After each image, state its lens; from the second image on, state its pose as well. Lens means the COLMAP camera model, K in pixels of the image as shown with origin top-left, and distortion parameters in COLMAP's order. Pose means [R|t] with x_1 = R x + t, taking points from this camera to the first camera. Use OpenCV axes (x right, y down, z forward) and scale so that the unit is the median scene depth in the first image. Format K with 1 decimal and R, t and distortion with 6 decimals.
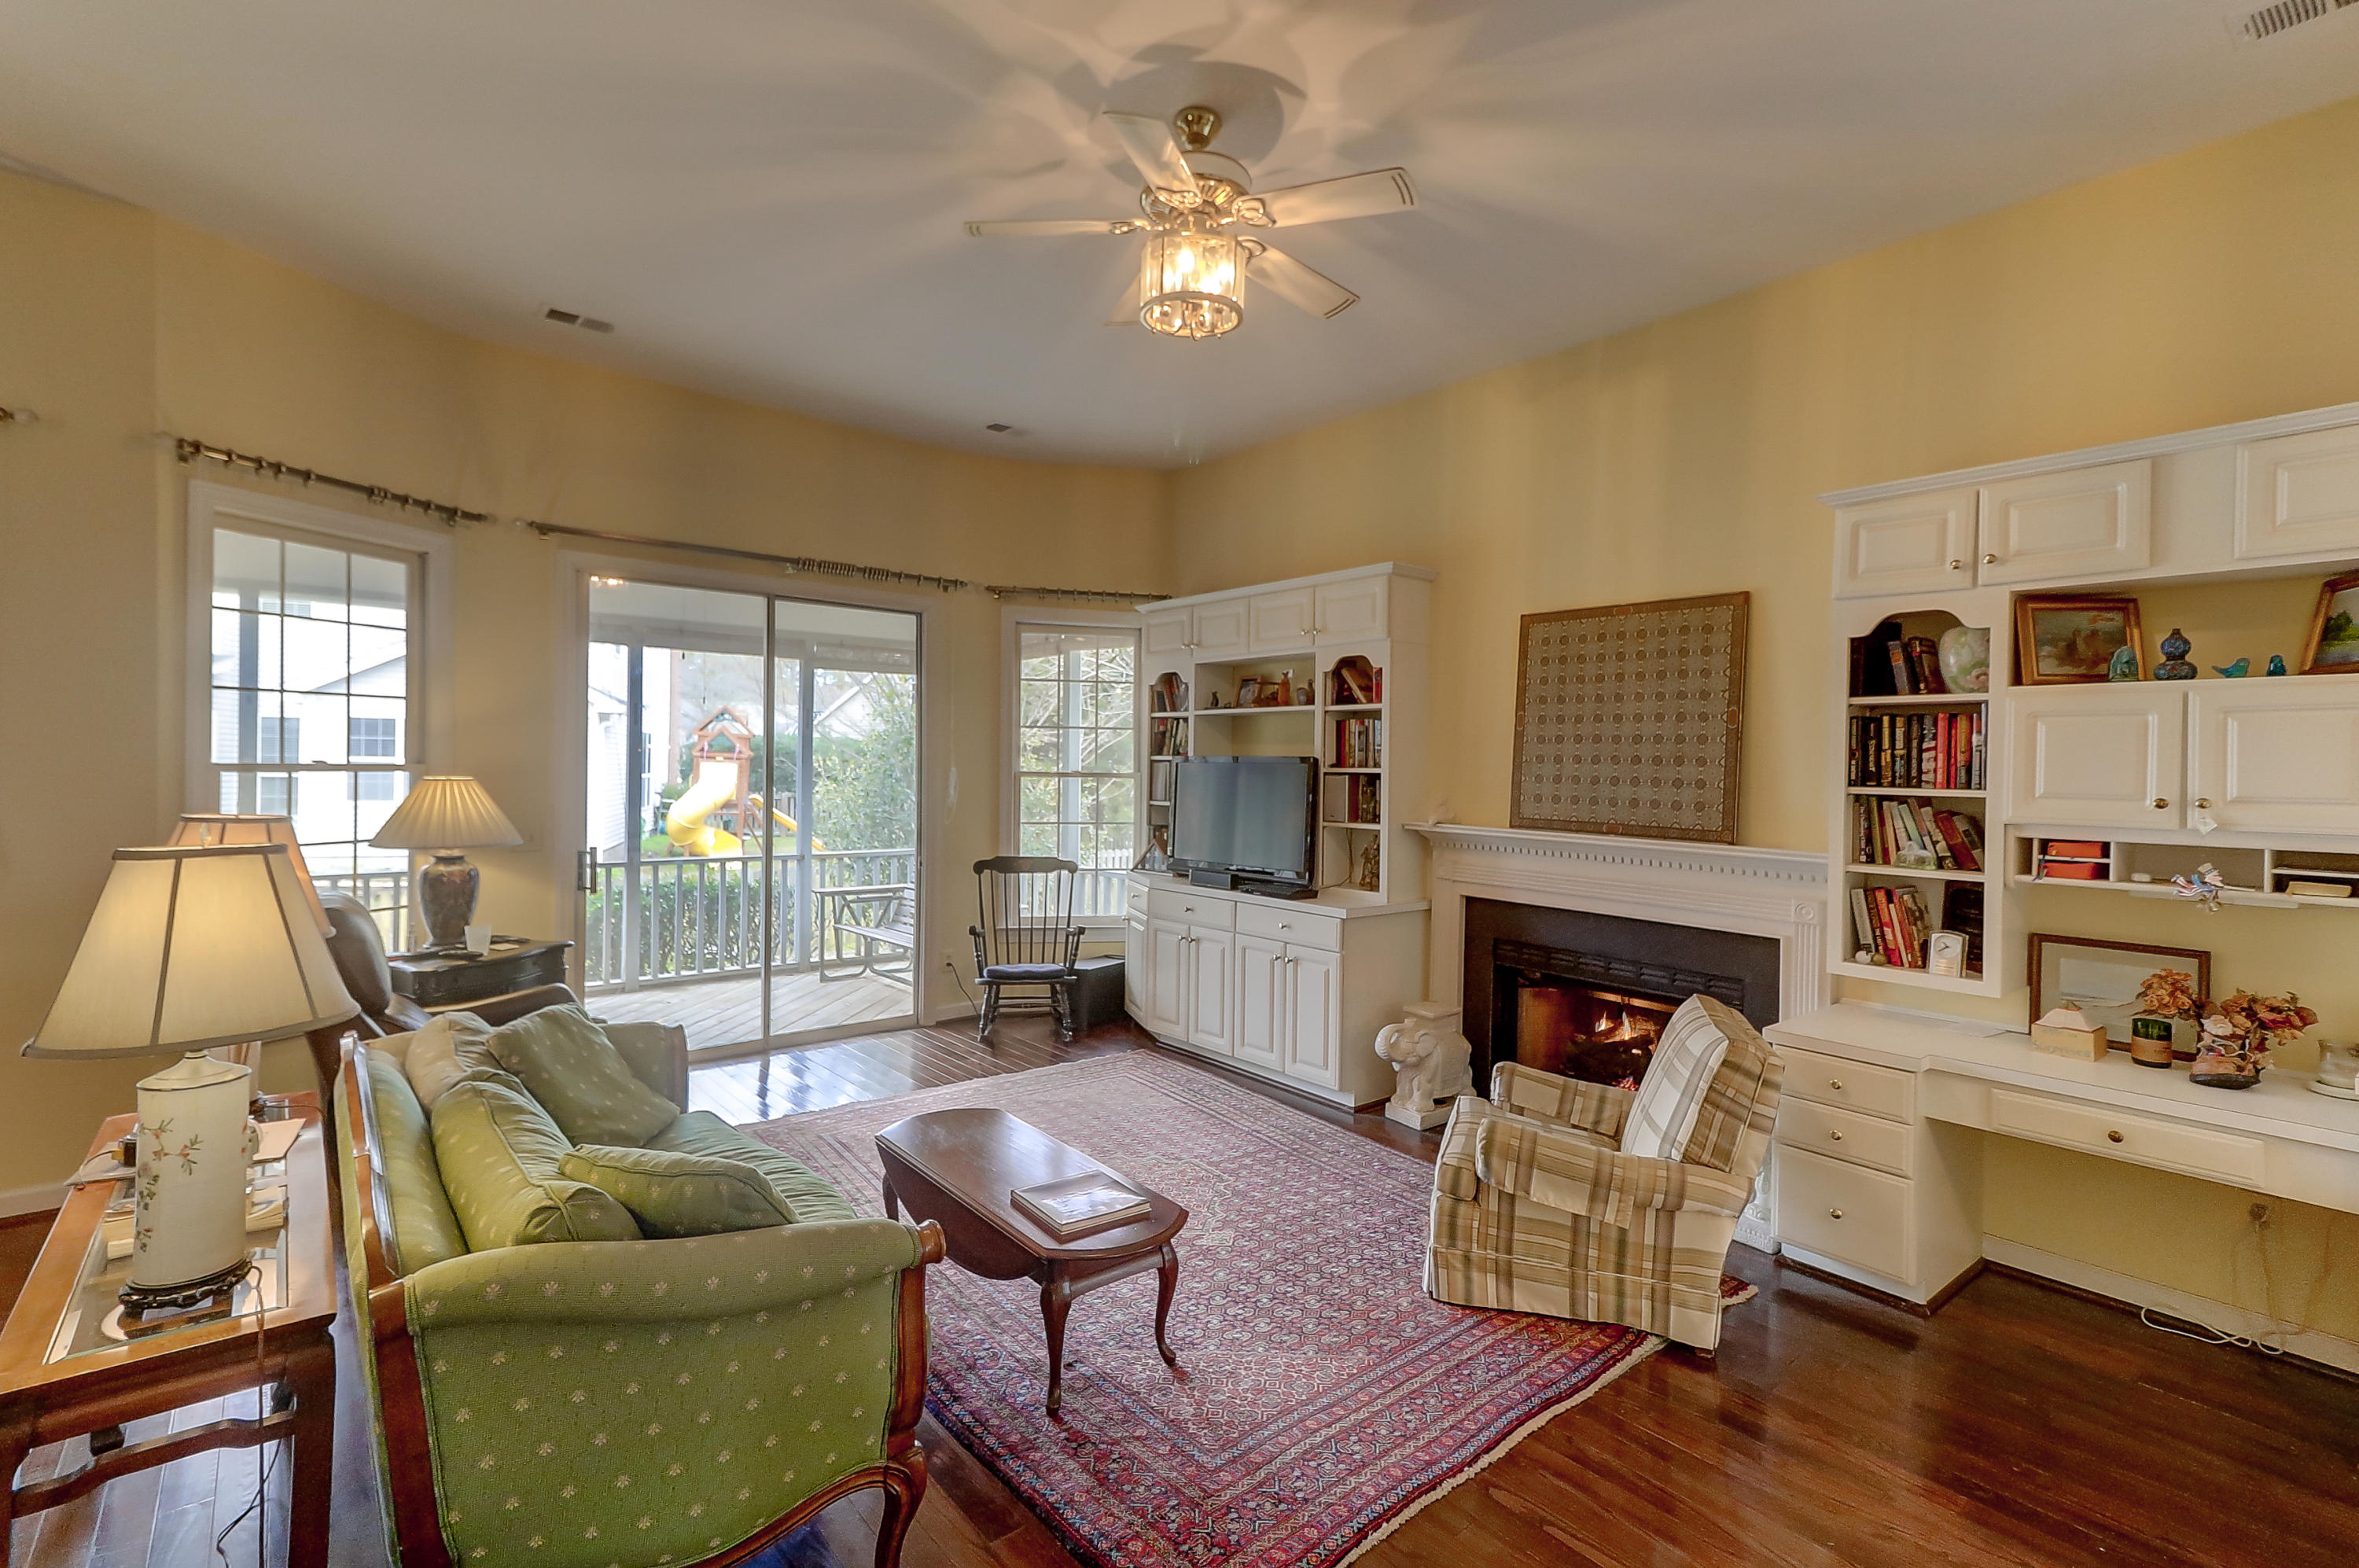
lens RADIAL K [[1067.0, 0, 1161.6], [0, 1067.0, 778.2], [0, 0, 1]] dist [0.021162, 0.000250]
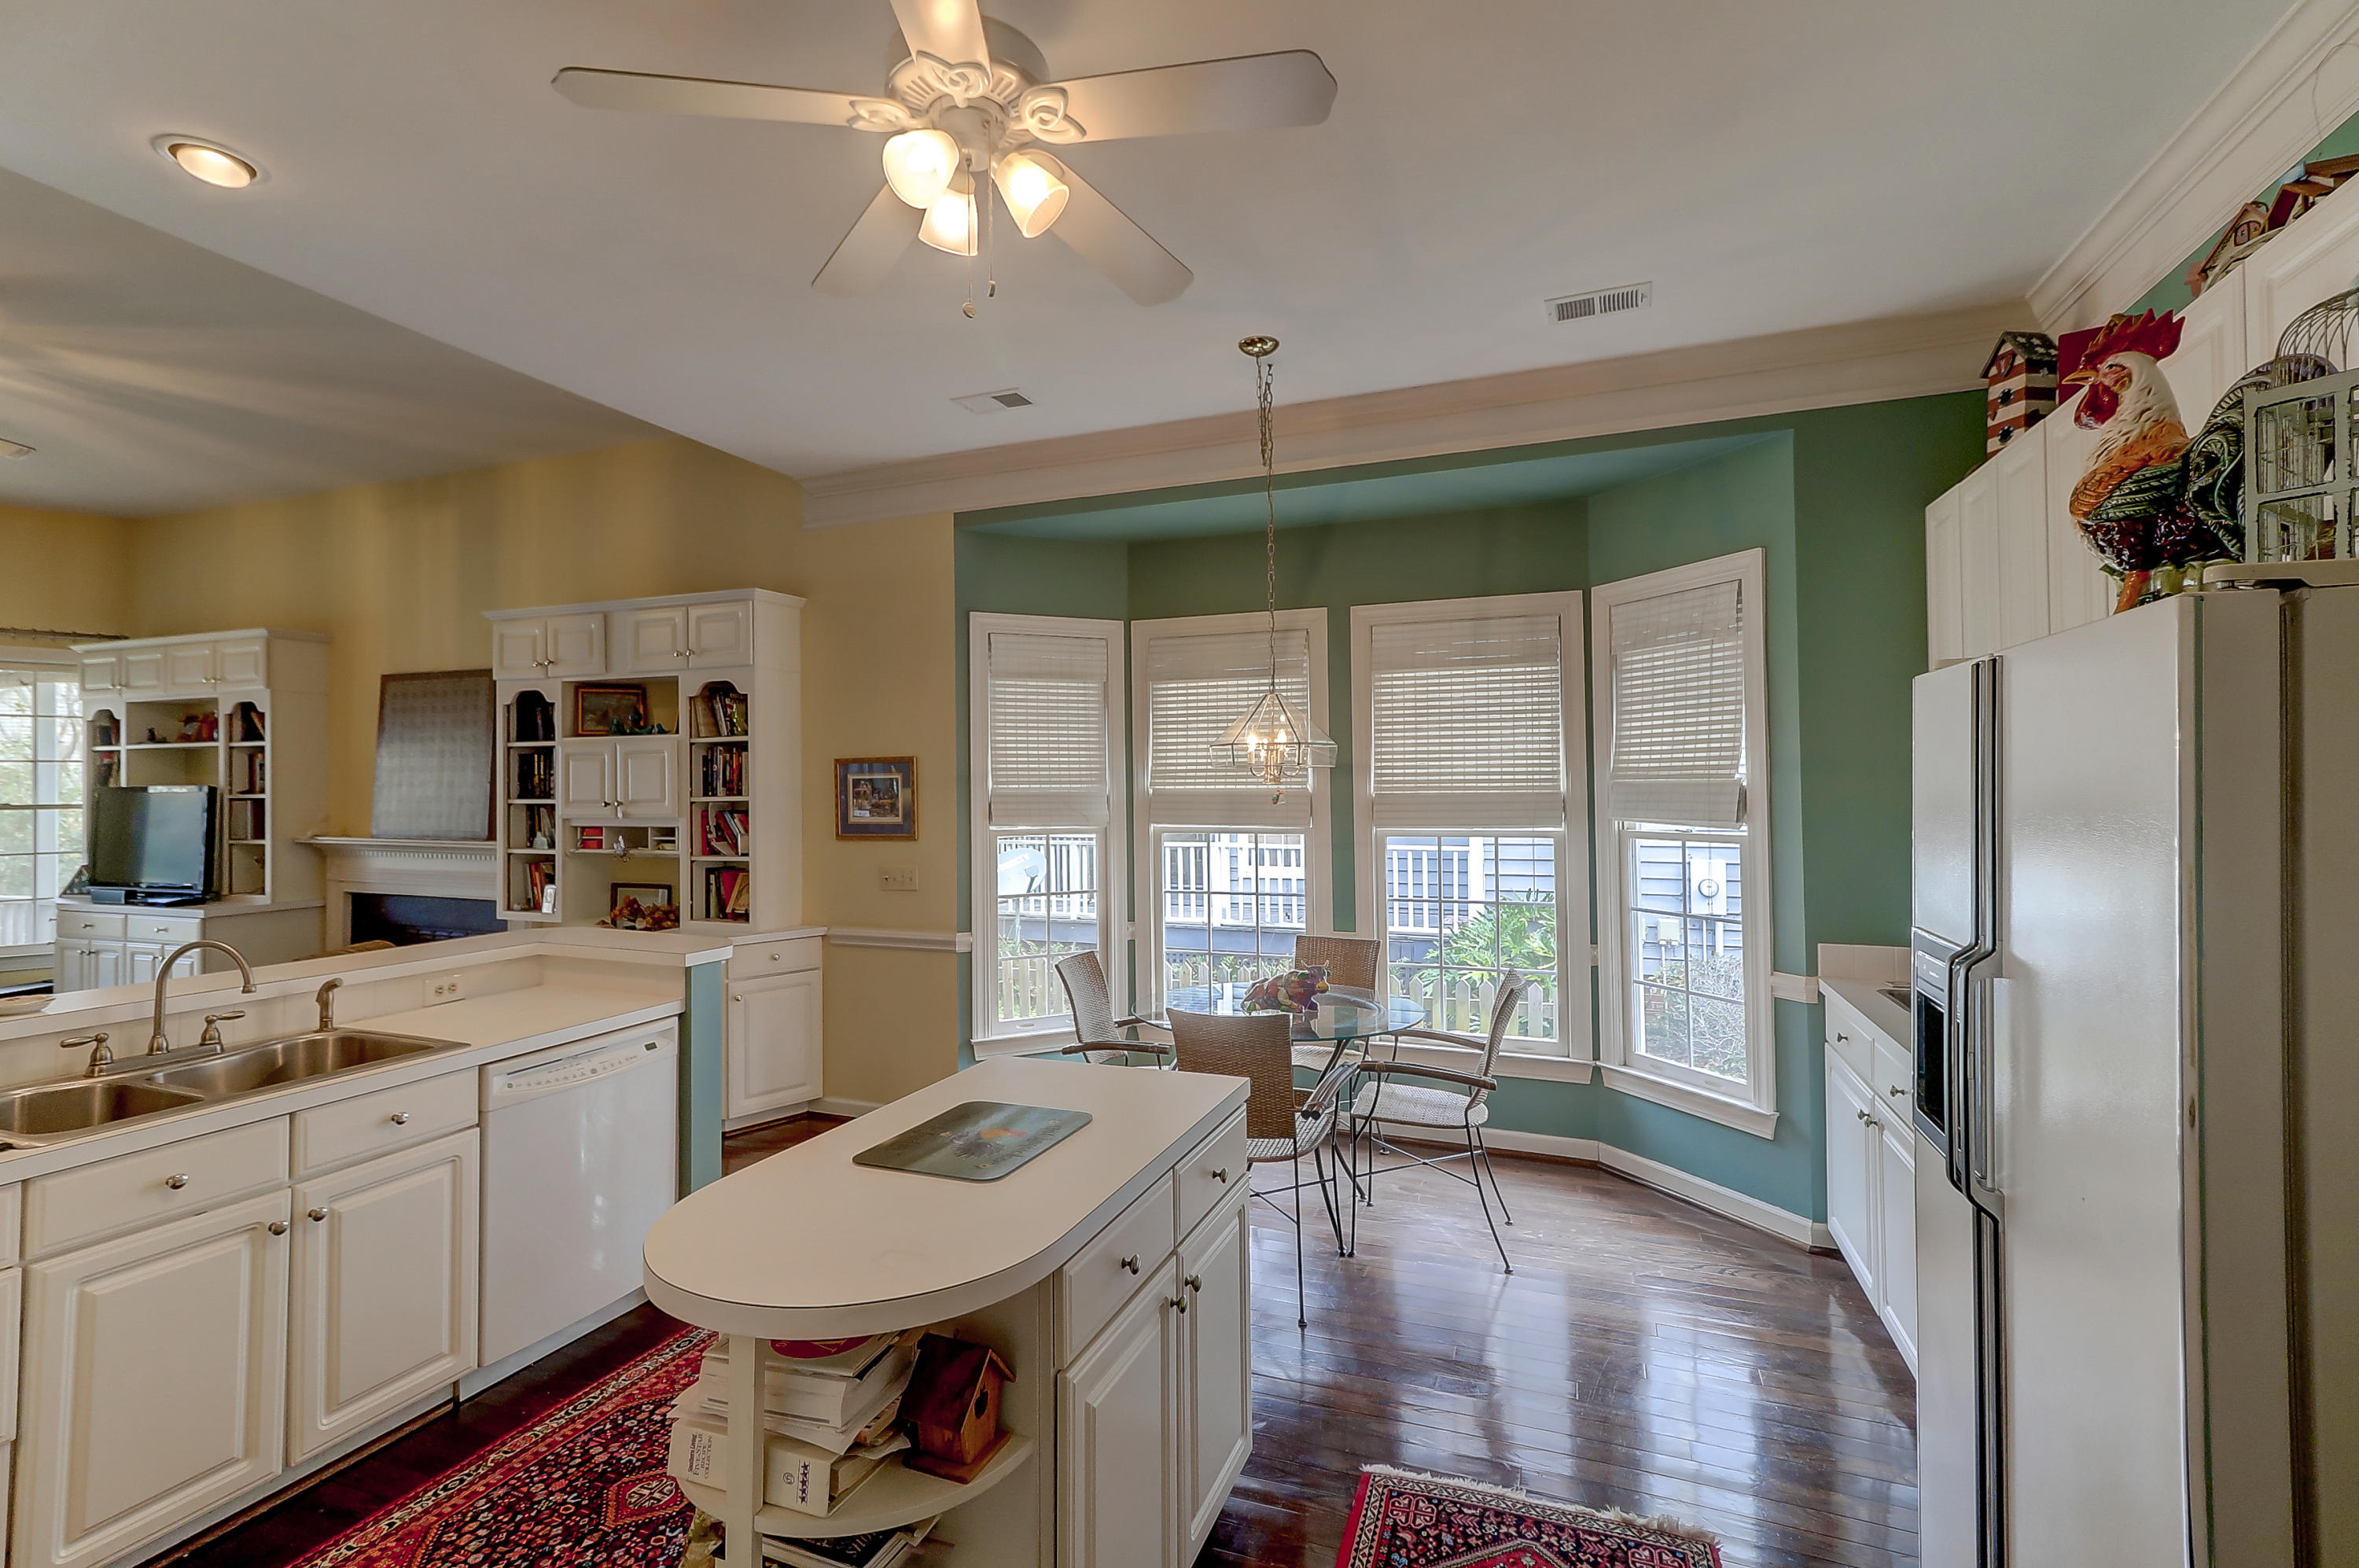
lens RADIAL K [[1067.0, 0, 1161.6], [0, 1067.0, 778.2], [0, 0, 1]] dist [0.021162, 0.000250]
pose [[0.873793, -0.016600, 0.486014, 0.565985], [0.026726, 0.999546, -0.013911, 0.019922], [-0.485562, 0.025145, 0.873840, -0.666362]]
